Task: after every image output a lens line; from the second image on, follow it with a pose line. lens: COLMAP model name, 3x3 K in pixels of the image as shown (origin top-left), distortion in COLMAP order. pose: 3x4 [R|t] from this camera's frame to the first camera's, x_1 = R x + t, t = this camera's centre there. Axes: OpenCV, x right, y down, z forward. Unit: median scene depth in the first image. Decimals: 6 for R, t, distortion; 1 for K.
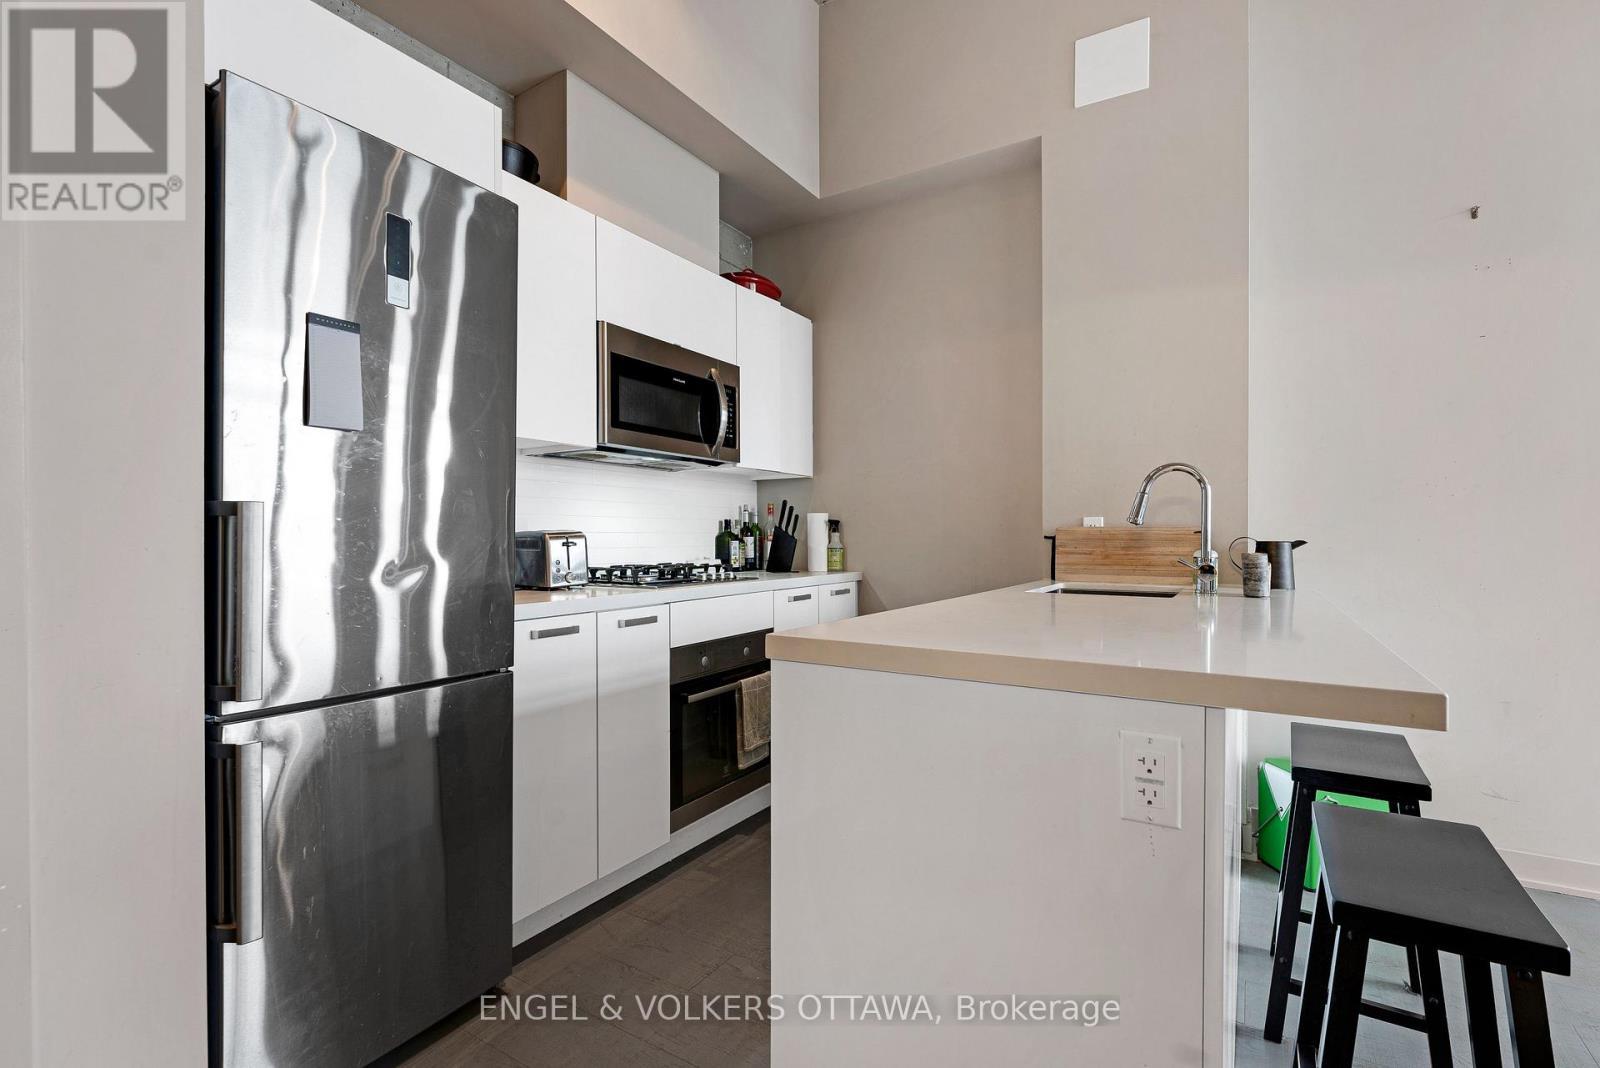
lens RADIAL K [[722.2, 0, 799.9], [0, 722.2, 540.6], [0, 0, 1]] dist [-0.001995, 0.000510]
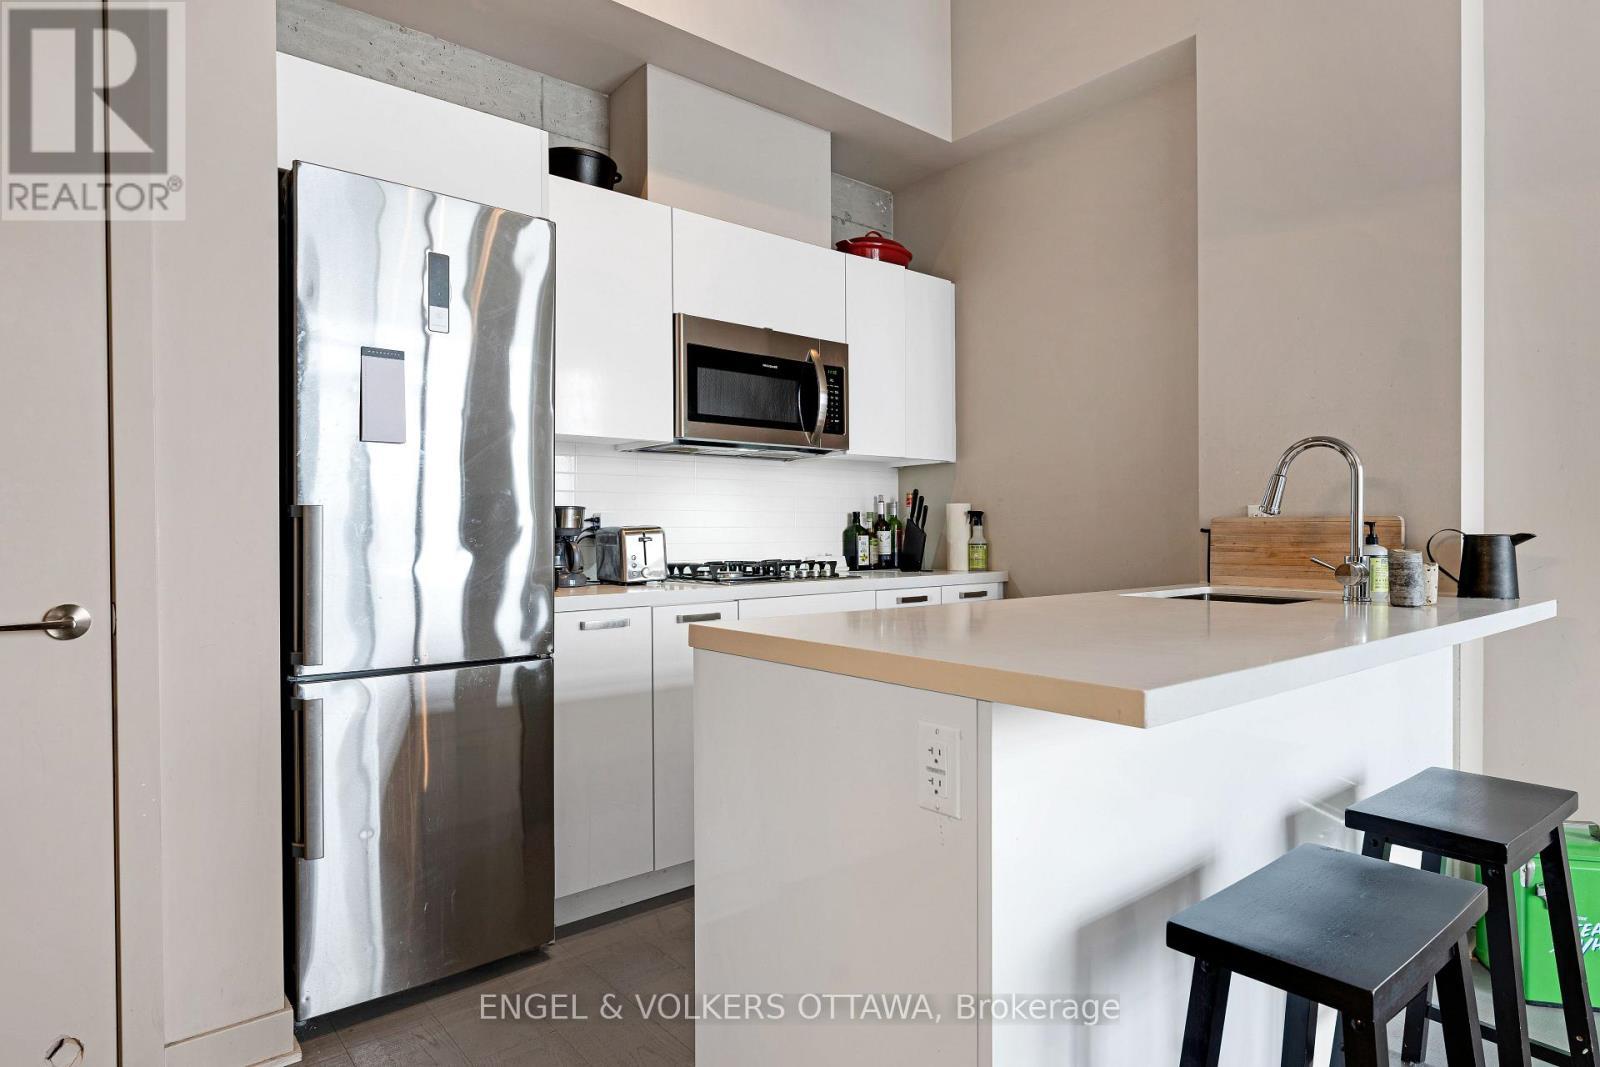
lens RADIAL K [[885.1, 0, 811.1], [0, 885.1, 537.1], [0, 0, 1]] dist [0.002234, -0.002969]
pose [[0.949985, -0.001923, -0.312289, 0.251624], [0.002600, 0.999995, 0.001752, 0.000114], [0.312284, -0.002477, 0.949986, -0.086338]]
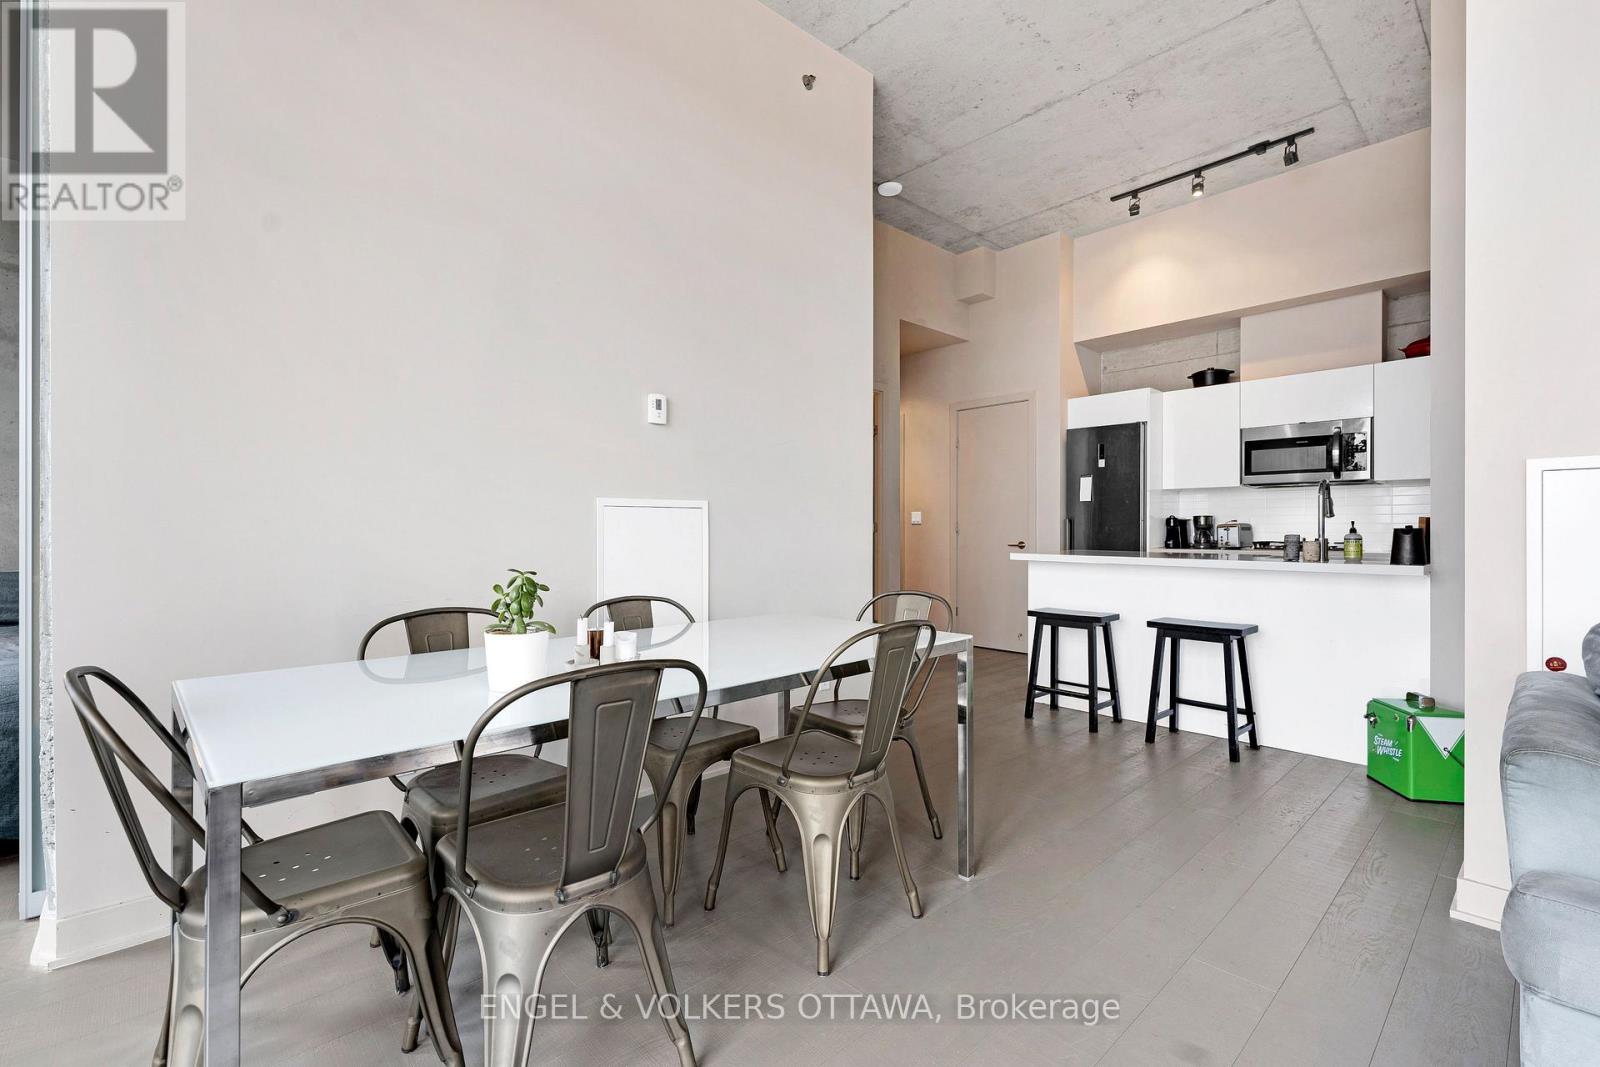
lens RADIAL K [[722.2, 0, 793.4], [0, 722.2, 531.2], [0, 0, 1]] dist [-0.001995, 0.000510]
pose [[-0.246543, 0.002751, -0.969128, 2.030597], [-0.005576, 0.999975, 0.004257, 0.006721], [0.969116, 0.006454, -0.246522, 0.188978]]
